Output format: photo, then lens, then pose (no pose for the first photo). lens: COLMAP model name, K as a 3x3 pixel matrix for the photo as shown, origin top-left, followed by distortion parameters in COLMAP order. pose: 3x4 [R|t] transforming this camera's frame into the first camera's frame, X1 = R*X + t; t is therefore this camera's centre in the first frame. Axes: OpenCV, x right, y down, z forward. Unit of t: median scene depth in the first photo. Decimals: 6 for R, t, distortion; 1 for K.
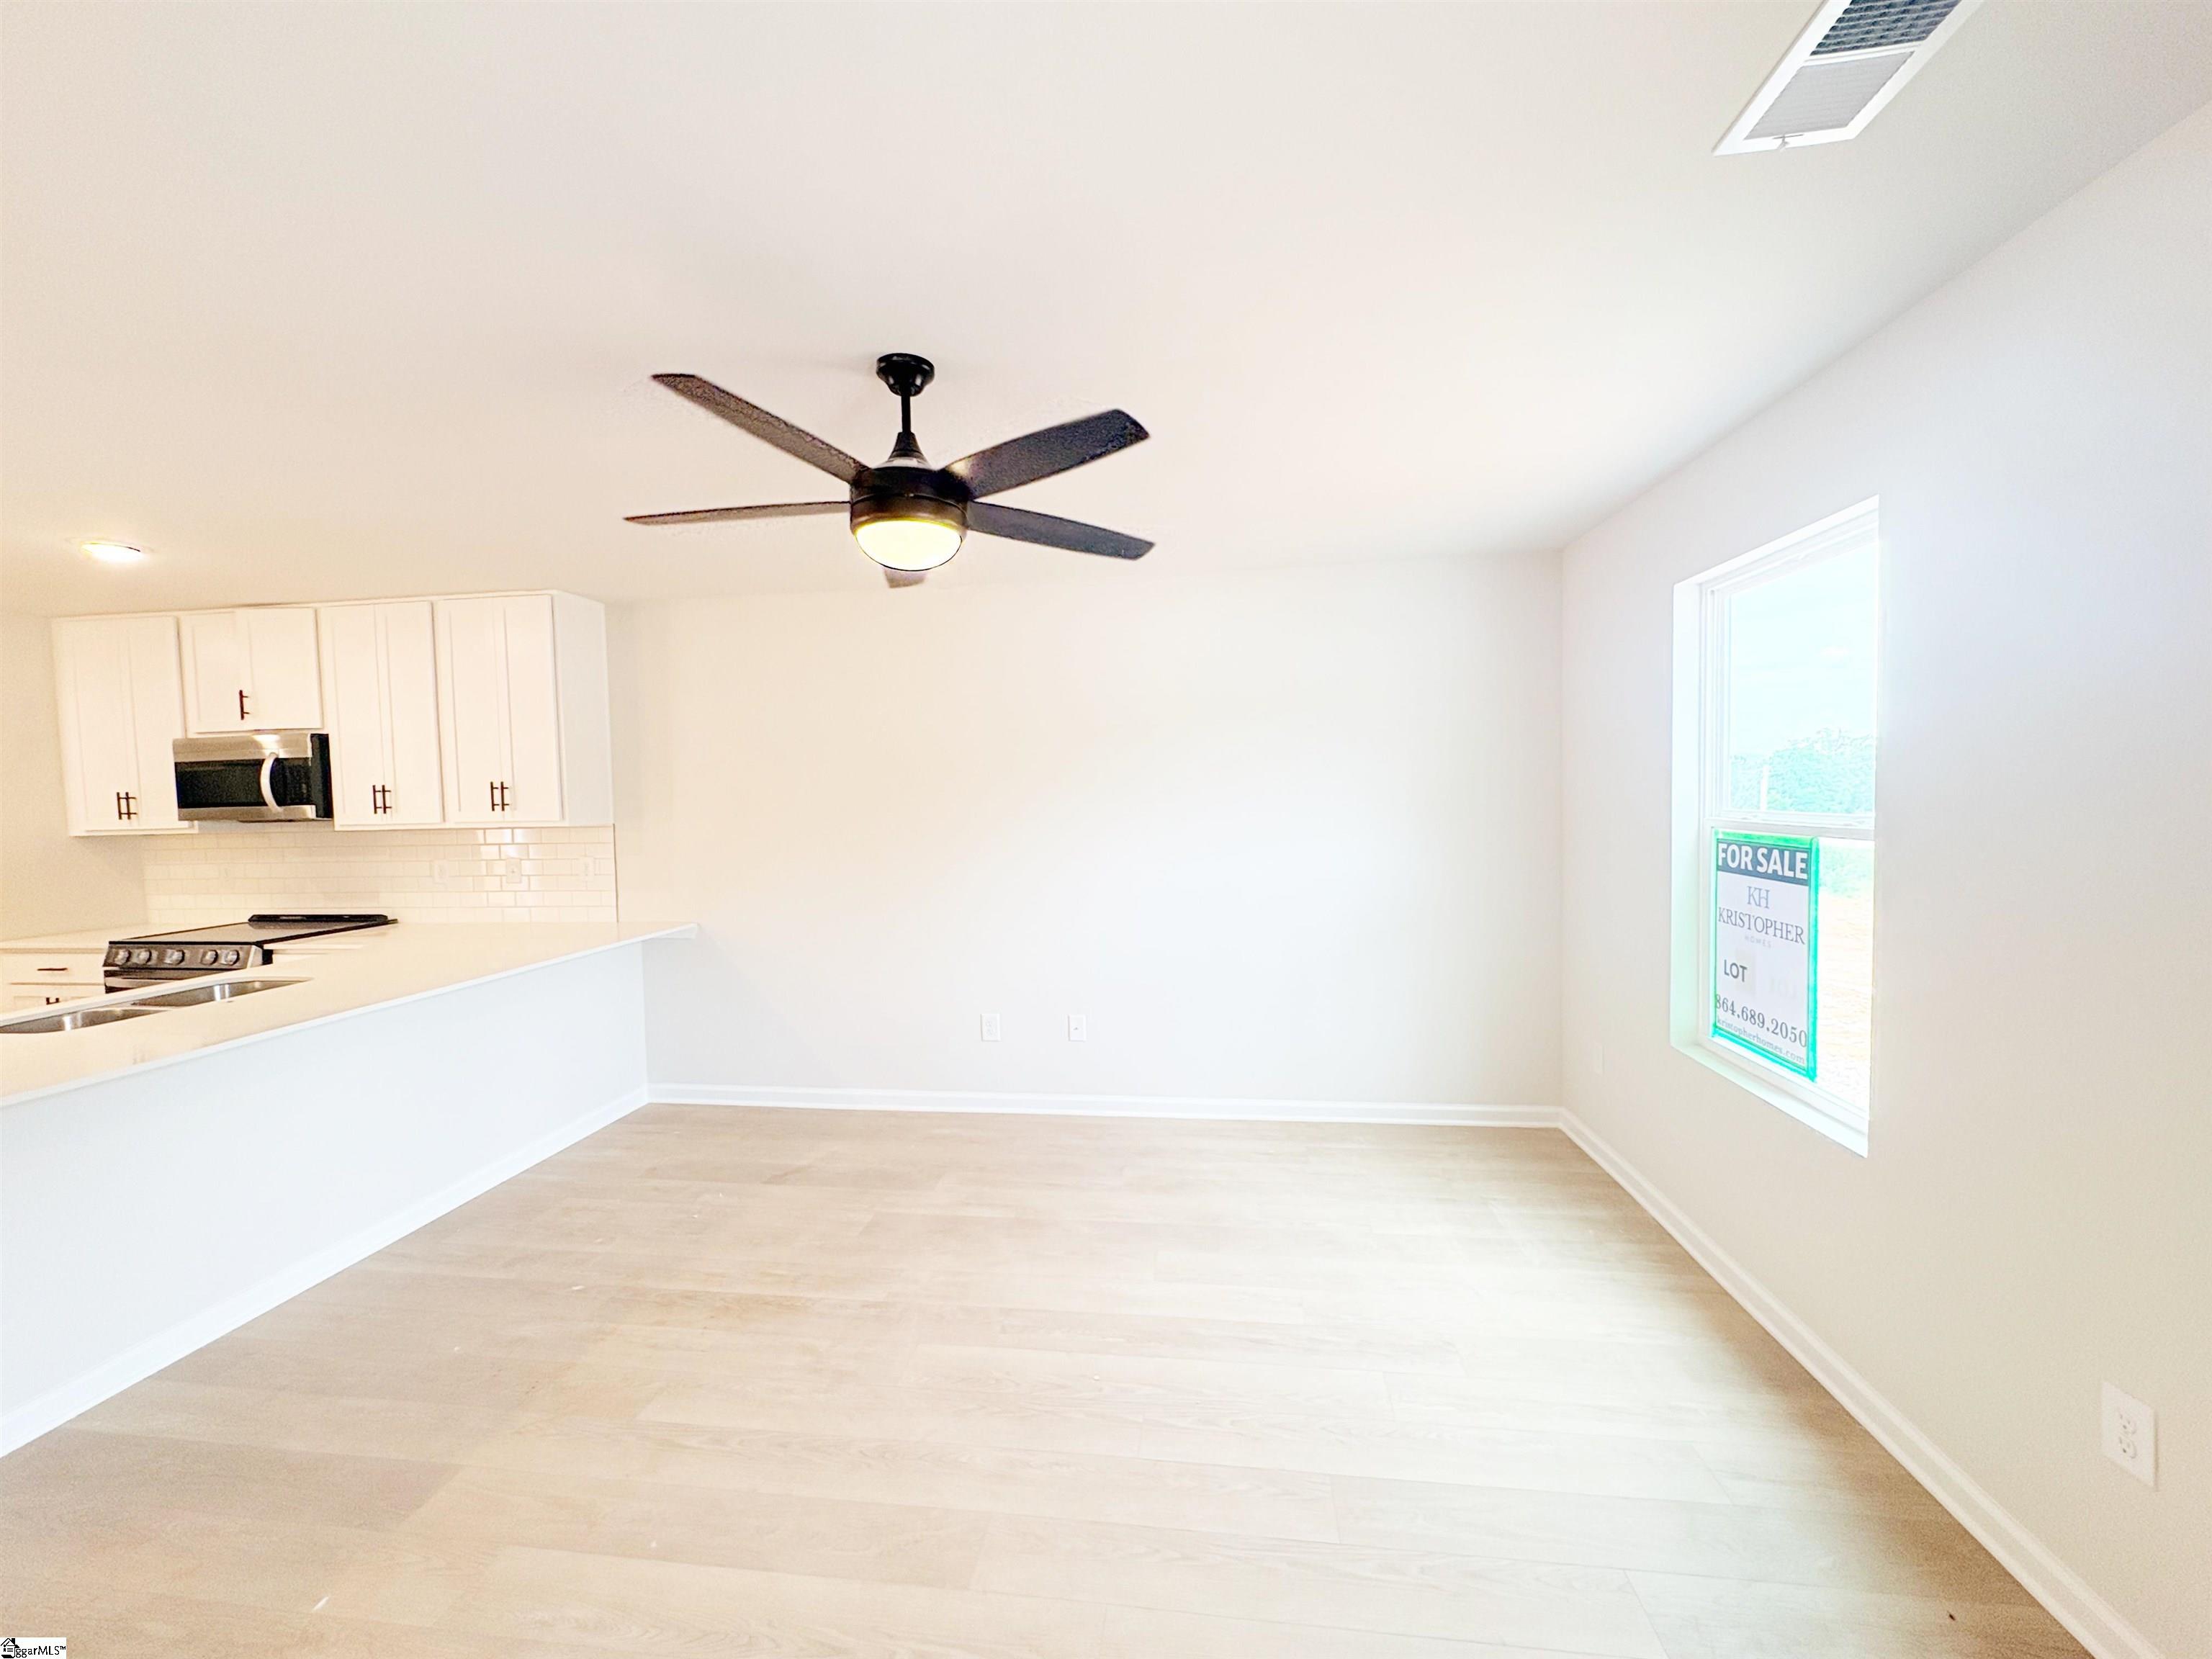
lens RADIAL K [[881.7, 0, 1106.0], [0, 881.7, 829.5], [0, 0, 1]] dist [-0.001049, -0.000154]
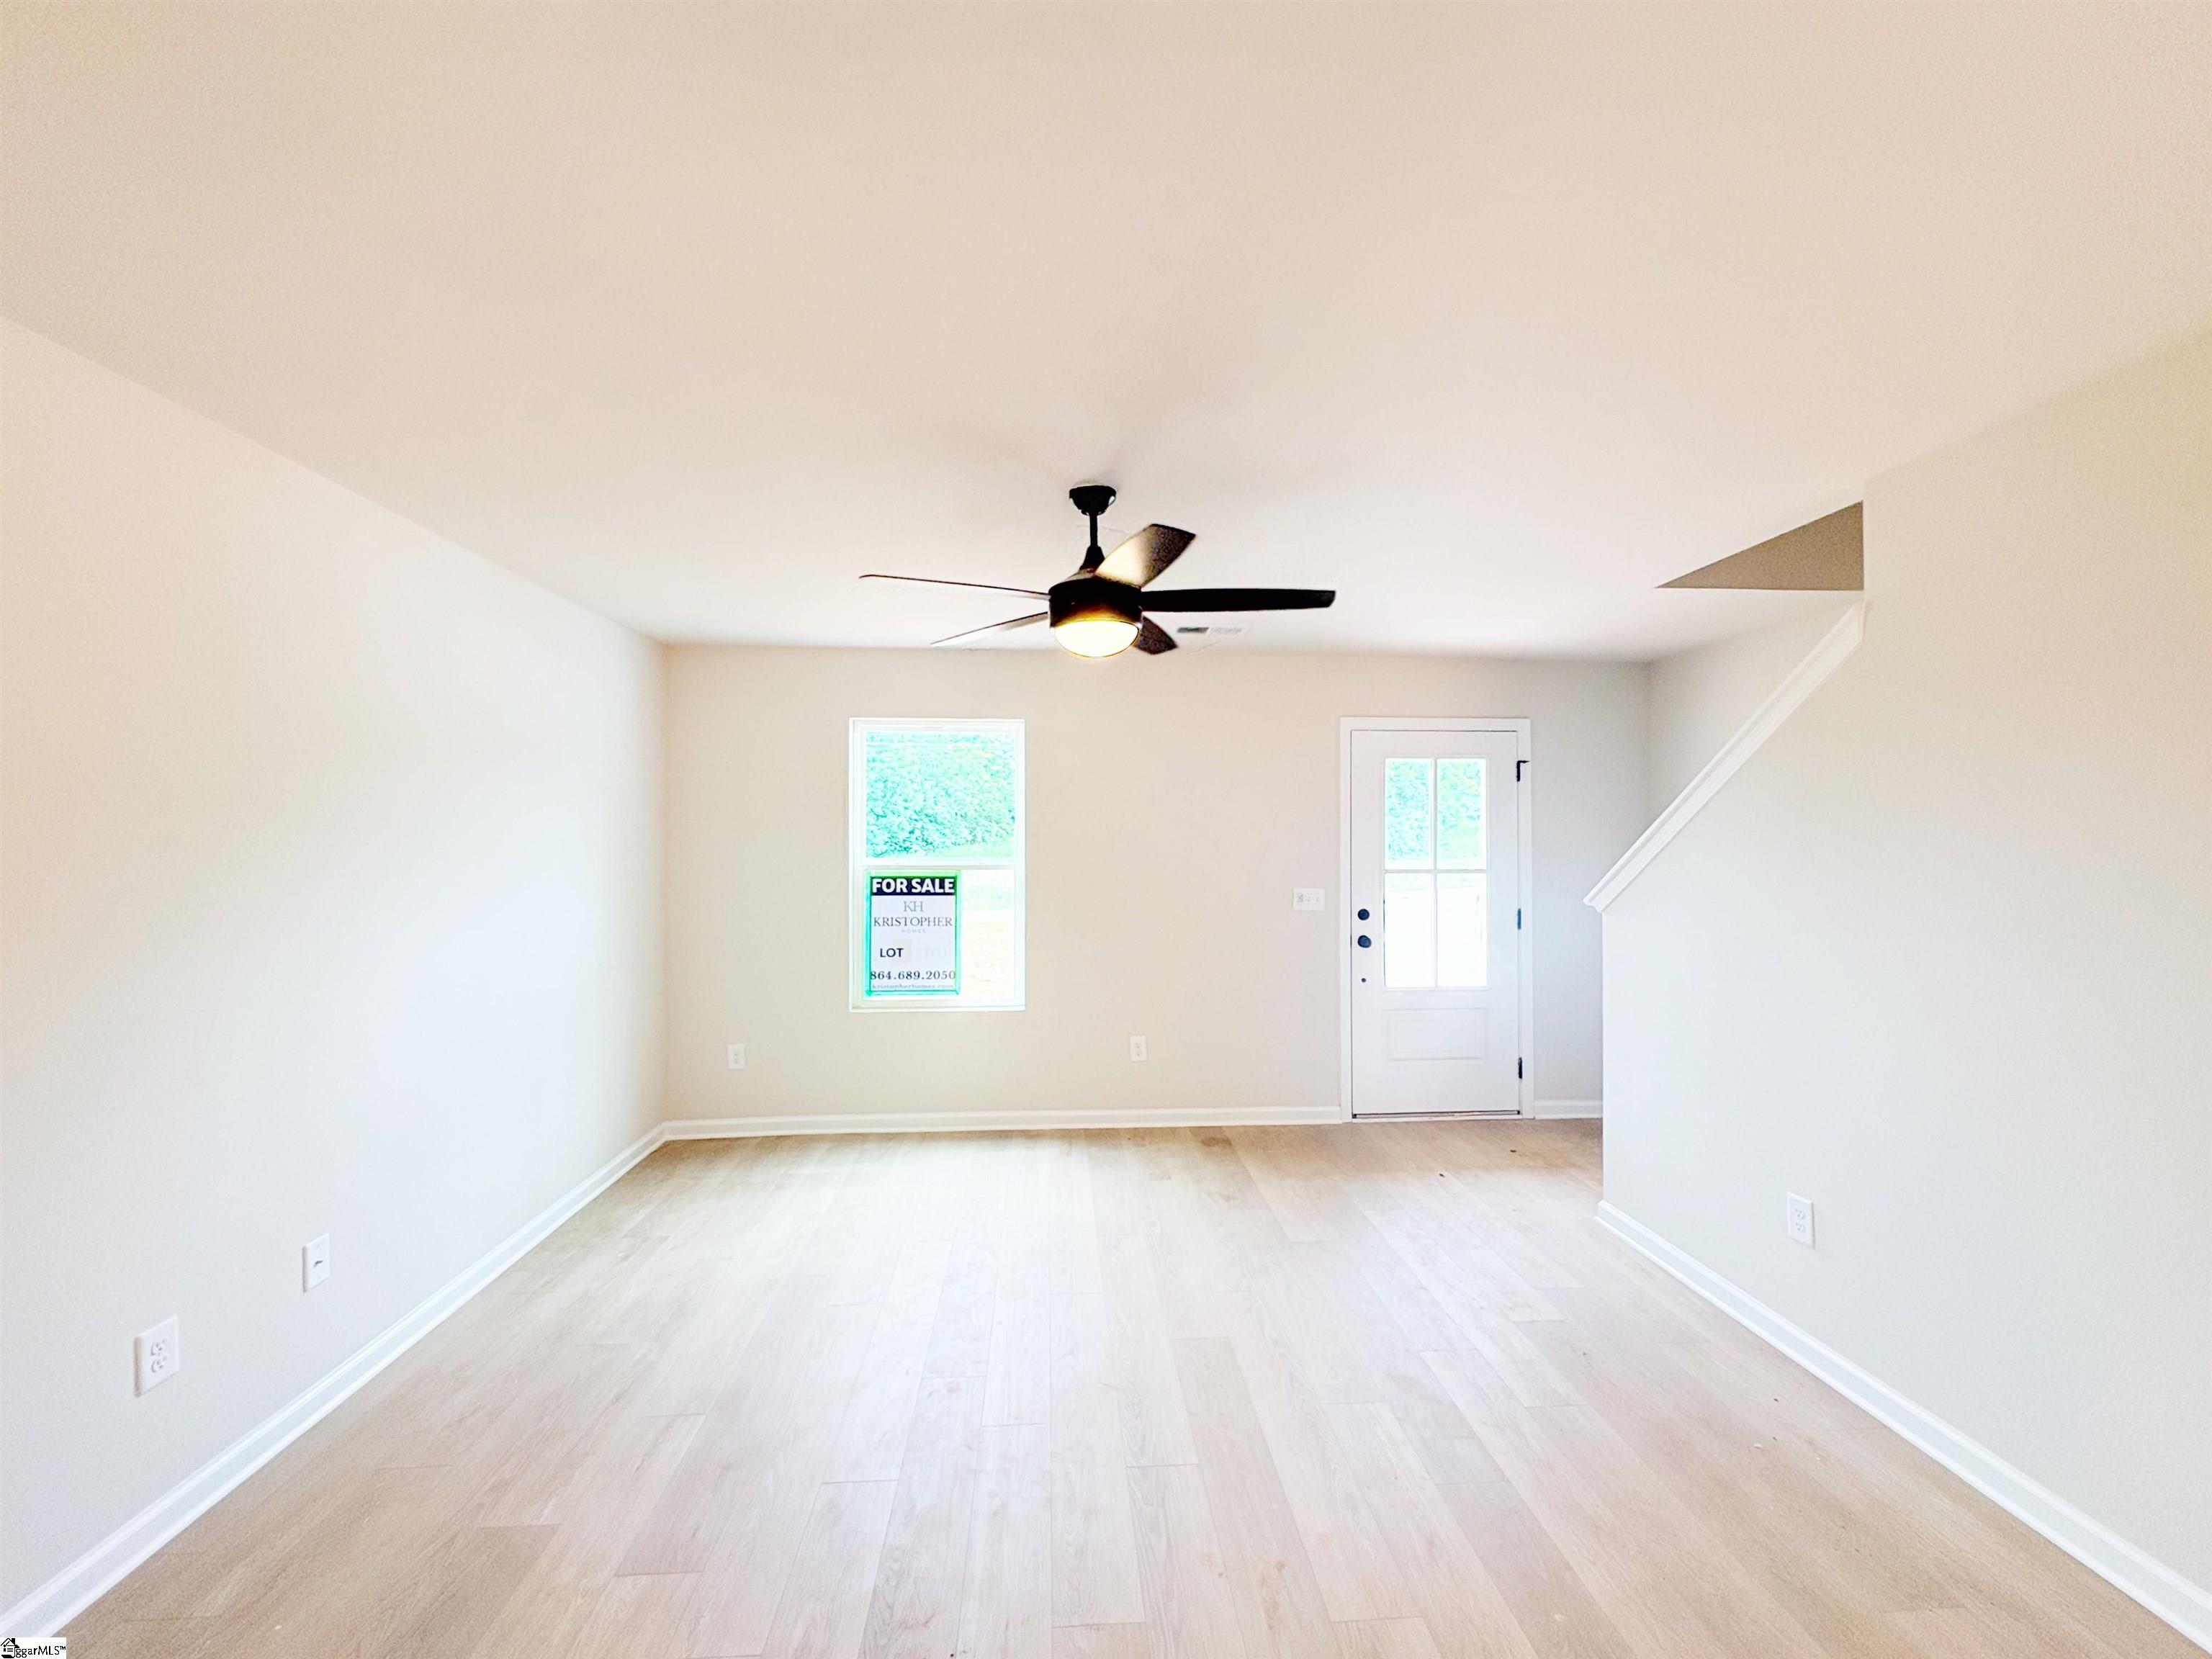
lens RADIAL K [[881.7, 0, 1106.0], [0, 881.7, 829.5], [0, 0, 1]] dist [-0.001049, -0.000154]
pose [[-0.199724, 0.031029, 0.979361, -0.818703], [0.047102, 0.998647, -0.022034, -0.016332], [-0.978719, 0.041729, -0.200915, 0.719944]]
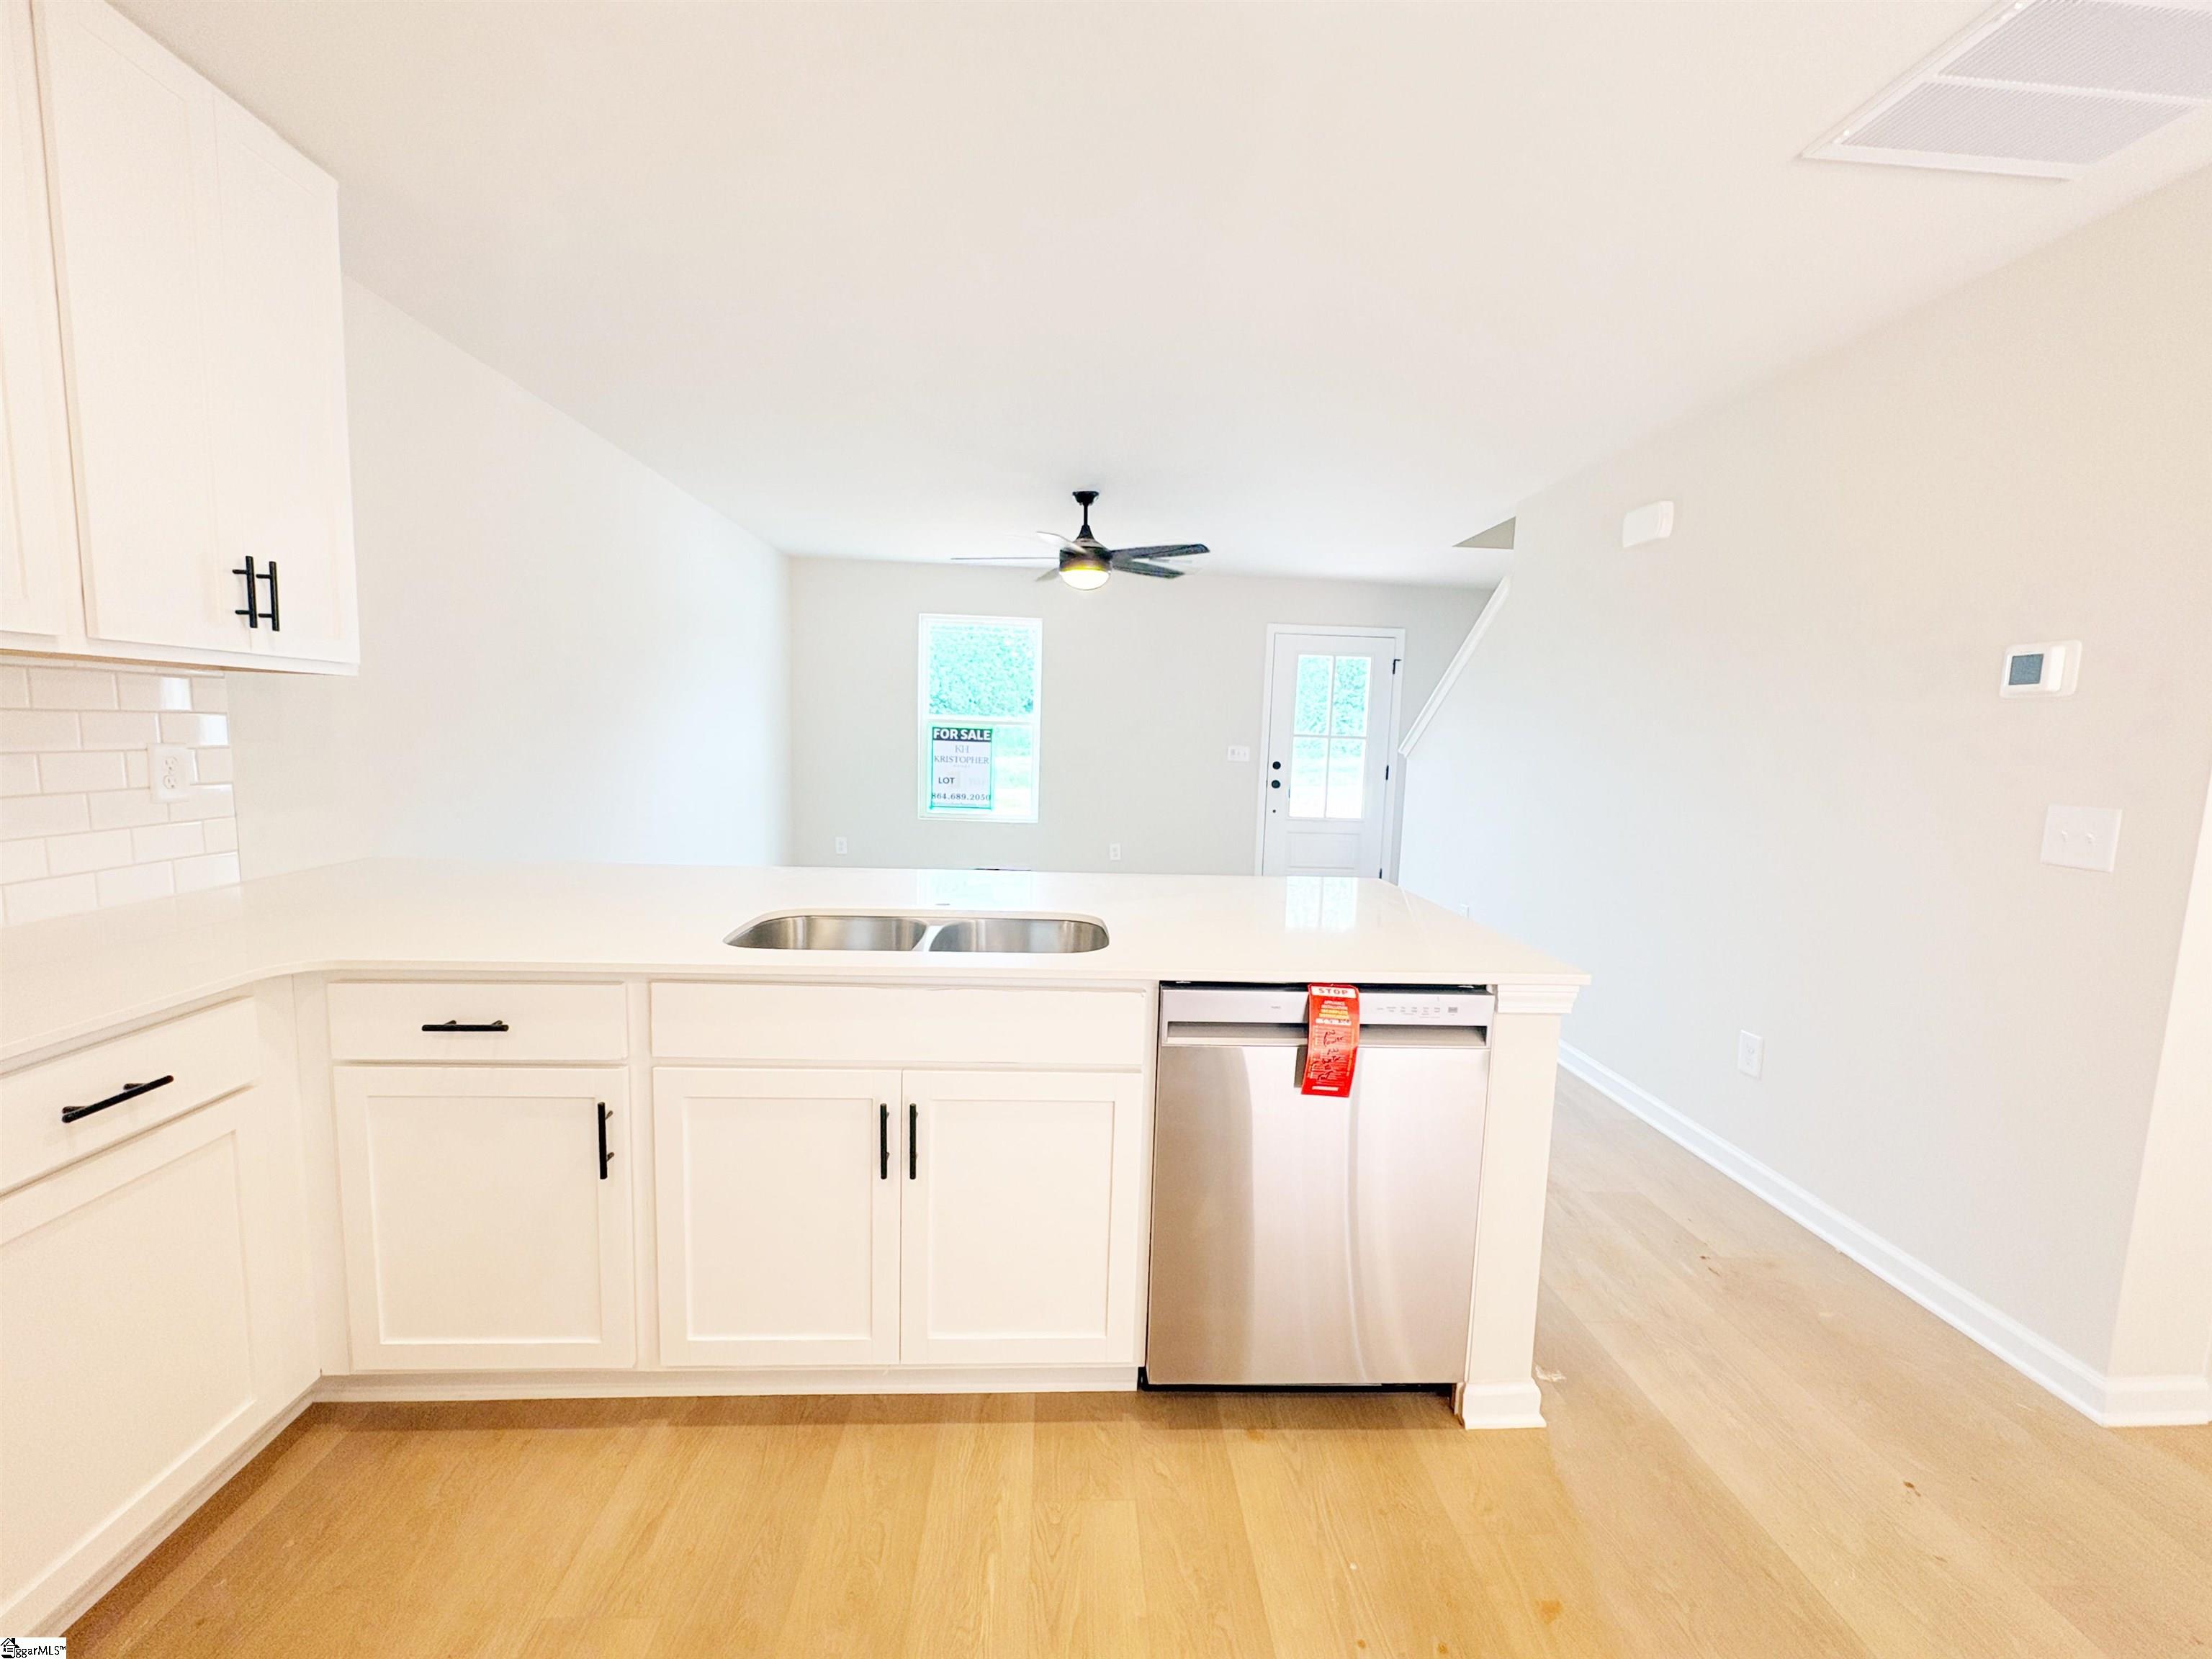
lens RADIAL K [[881.7, 0, 1106.0], [0, 881.7, 829.5], [0, 0, 1]] dist [-0.001049, -0.000154]
pose [[-0.187774, -0.093656, 0.977737, -1.401188], [0.015519, 0.995036, 0.098293, 0.047619], [-0.982090, 0.033631, -0.185388, 0.795682]]
